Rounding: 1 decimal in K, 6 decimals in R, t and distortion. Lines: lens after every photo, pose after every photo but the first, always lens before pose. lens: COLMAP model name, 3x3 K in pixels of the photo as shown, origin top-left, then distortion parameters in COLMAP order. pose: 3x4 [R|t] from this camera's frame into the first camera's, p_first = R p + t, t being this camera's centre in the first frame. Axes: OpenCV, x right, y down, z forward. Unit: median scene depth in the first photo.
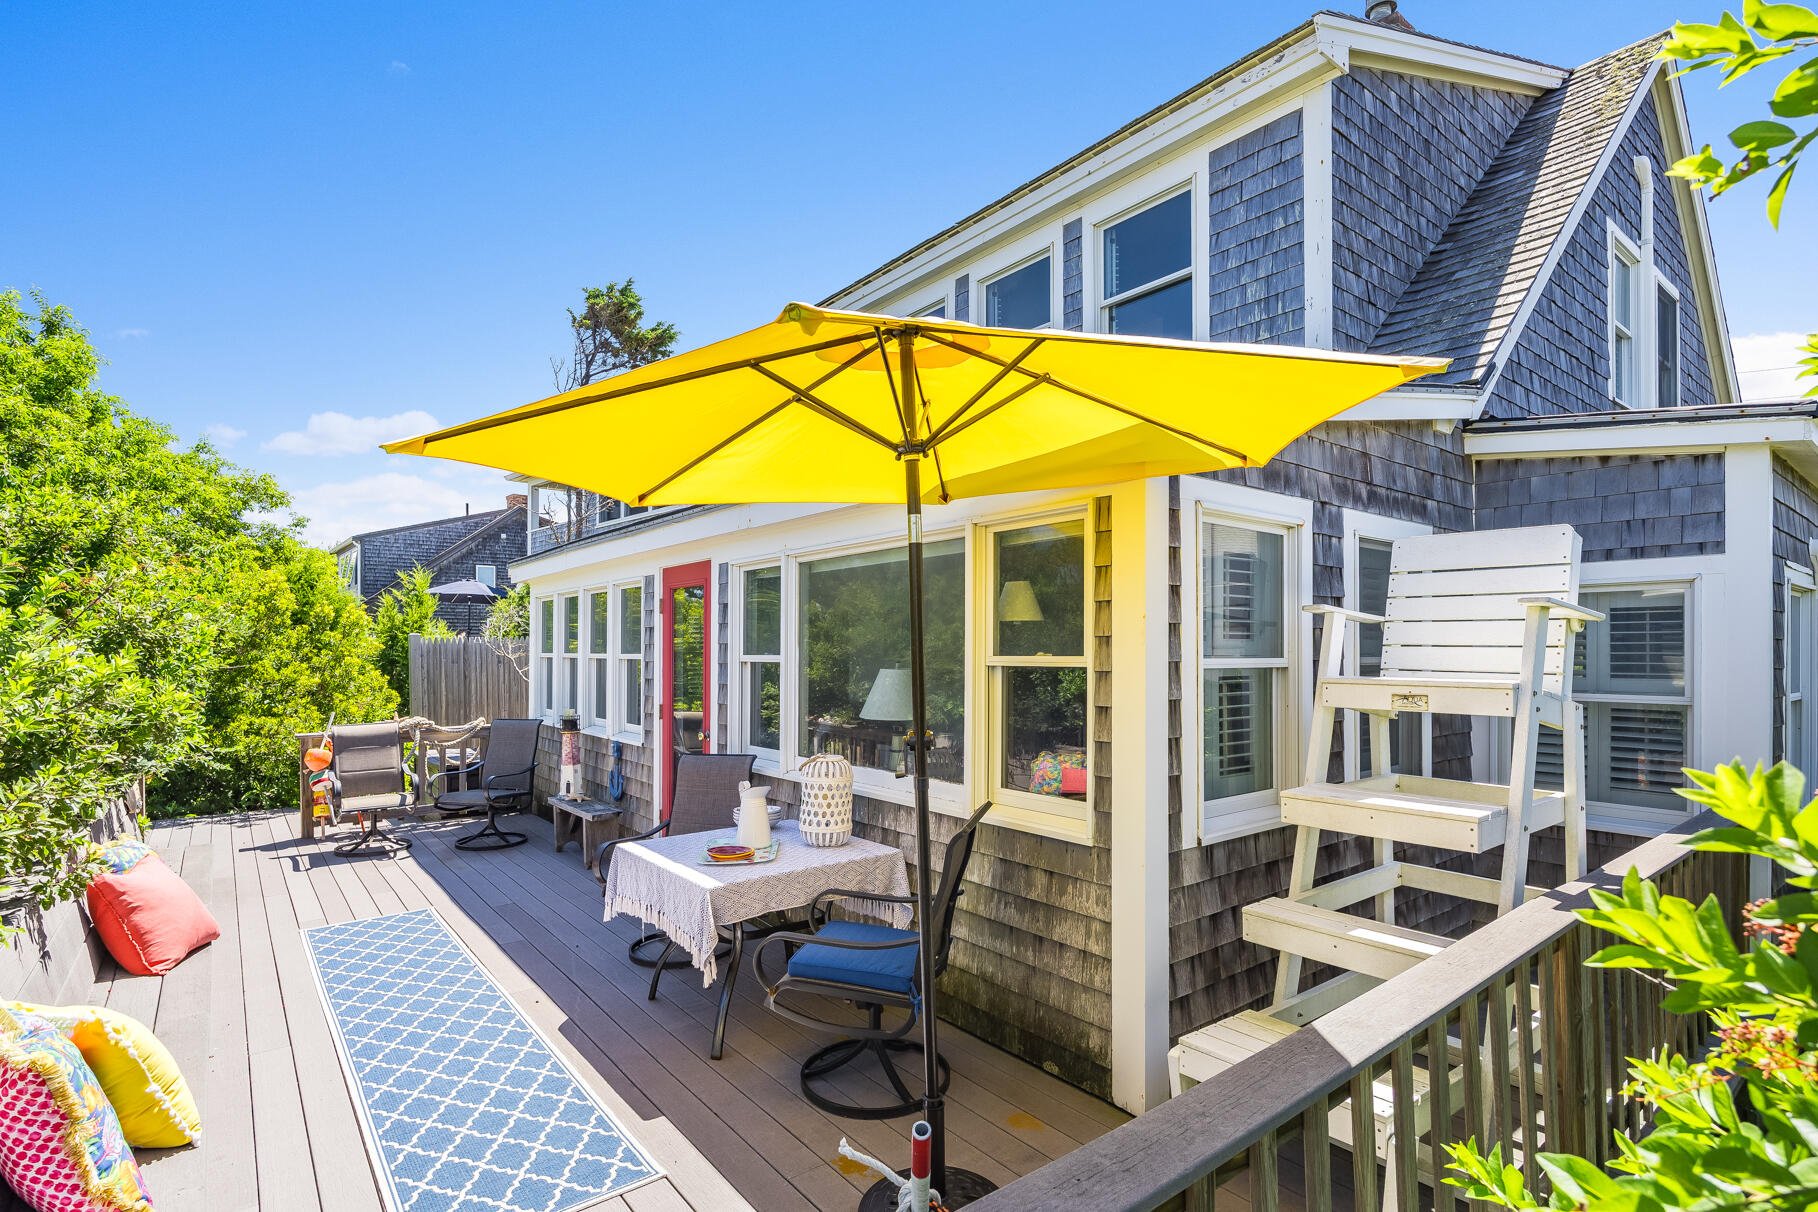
lens RADIAL K [[882.0, 0, 918.5], [0, 882.0, 645.6], [0, 0, 1]] dist [-0.001595, -0.000900]
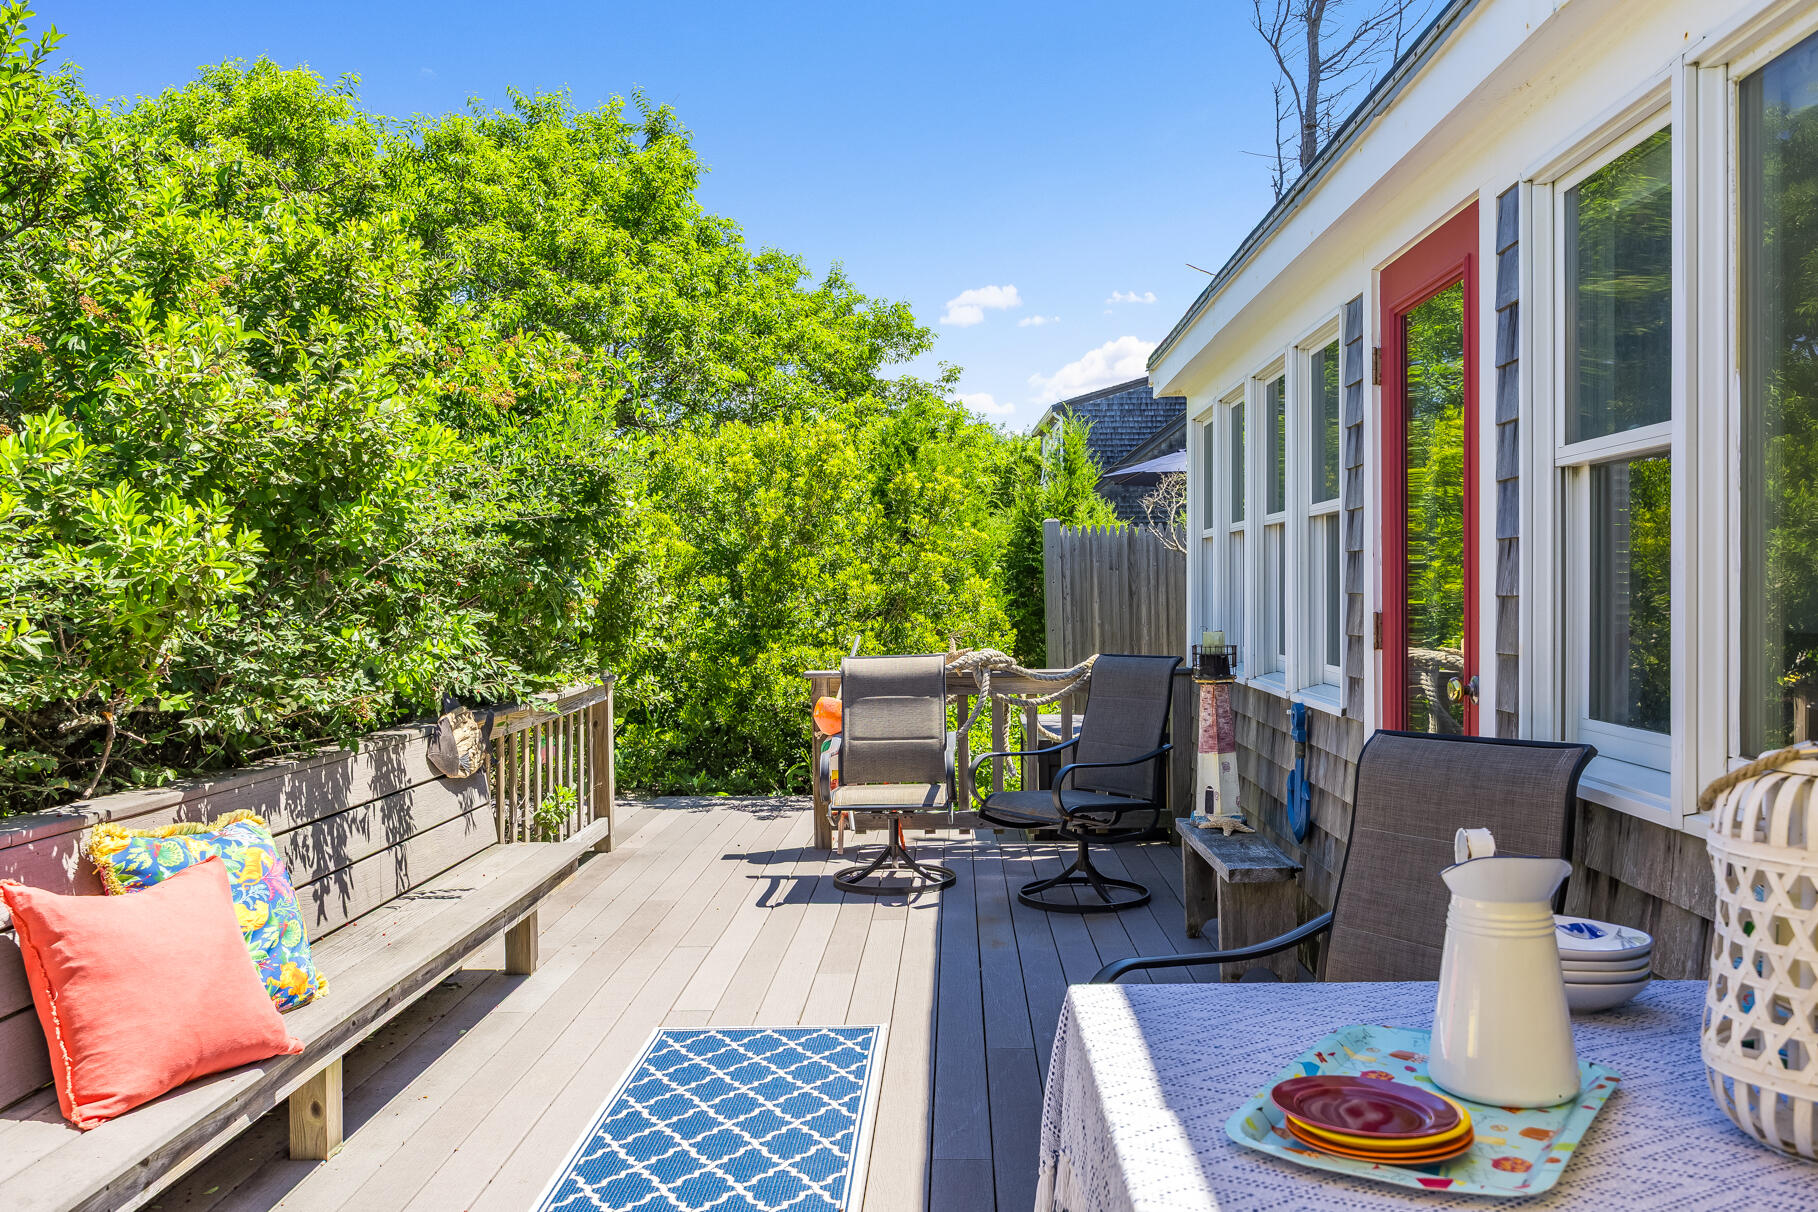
lens RADIAL K [[1443.8, 0, 907.8], [0, 1443.8, 603.6], [0, 0, 1]] dist [-0.025594, 0.013496]
pose [[0.760743, -0.001128, -0.649052, -0.027217], [0.013541, 0.999808, 0.014135, 0.044708], [0.648912, -0.019542, 0.760612, 0.323394]]
